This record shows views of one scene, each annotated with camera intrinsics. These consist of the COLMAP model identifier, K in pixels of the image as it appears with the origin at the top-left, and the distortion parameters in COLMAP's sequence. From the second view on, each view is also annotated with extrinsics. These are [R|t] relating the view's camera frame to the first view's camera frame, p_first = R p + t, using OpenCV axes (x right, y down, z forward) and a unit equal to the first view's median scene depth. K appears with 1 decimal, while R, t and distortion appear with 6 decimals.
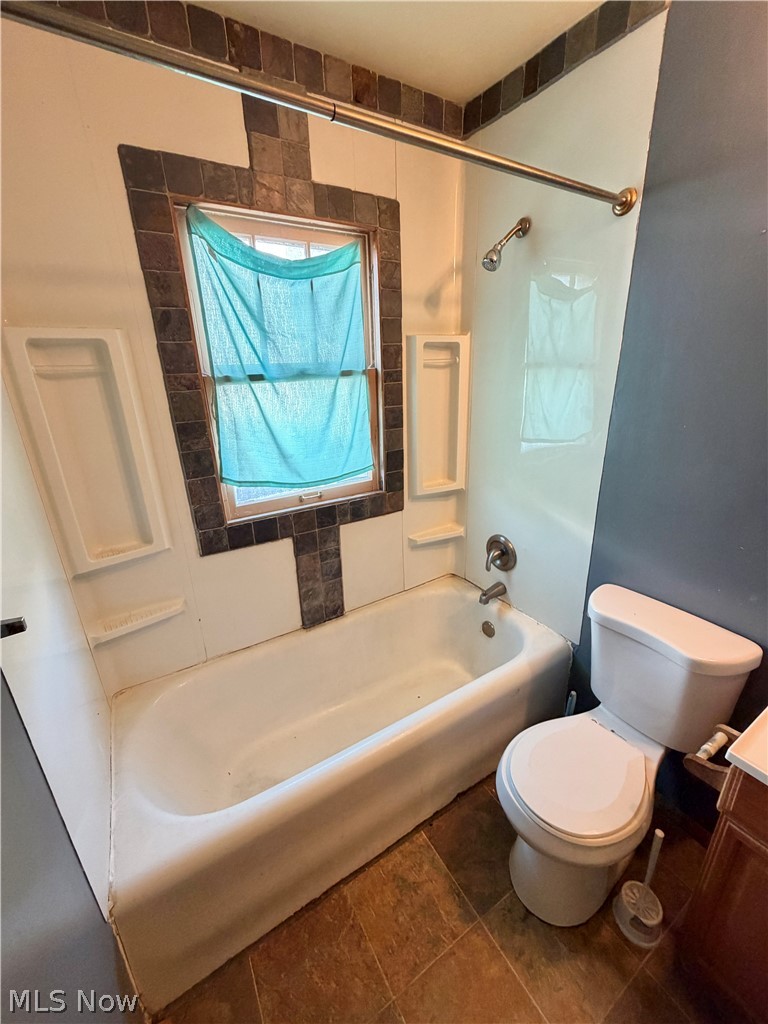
lens RADIAL K [[410.8, 0, 383.9], [0, 410.8, 508.5], [0, 0, 1]] dist [-0.003740, 0.000803]
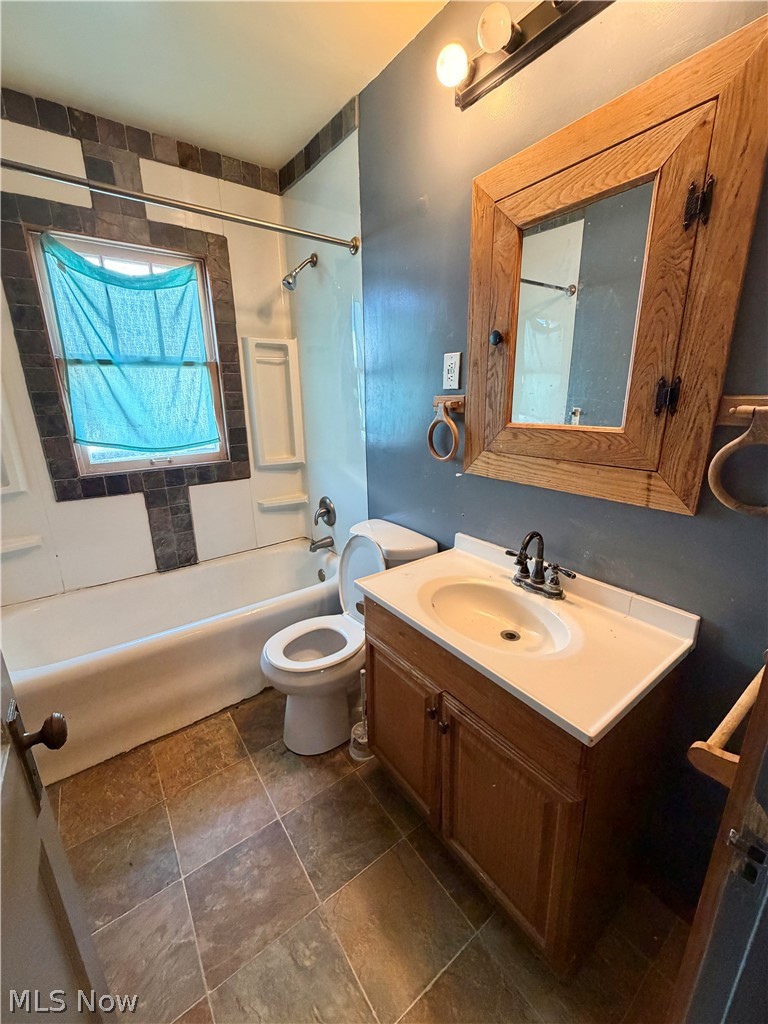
lens RADIAL K [[410.8, 0, 385.5], [0, 410.8, 508.5], [0, 0, 1]] dist [-0.003740, 0.000803]
pose [[0.996204, -0.002676, 0.087006, 0.443389], [0.007428, 0.998495, -0.054344, 0.213017], [-0.086730, 0.054784, 0.994724, -0.328784]]
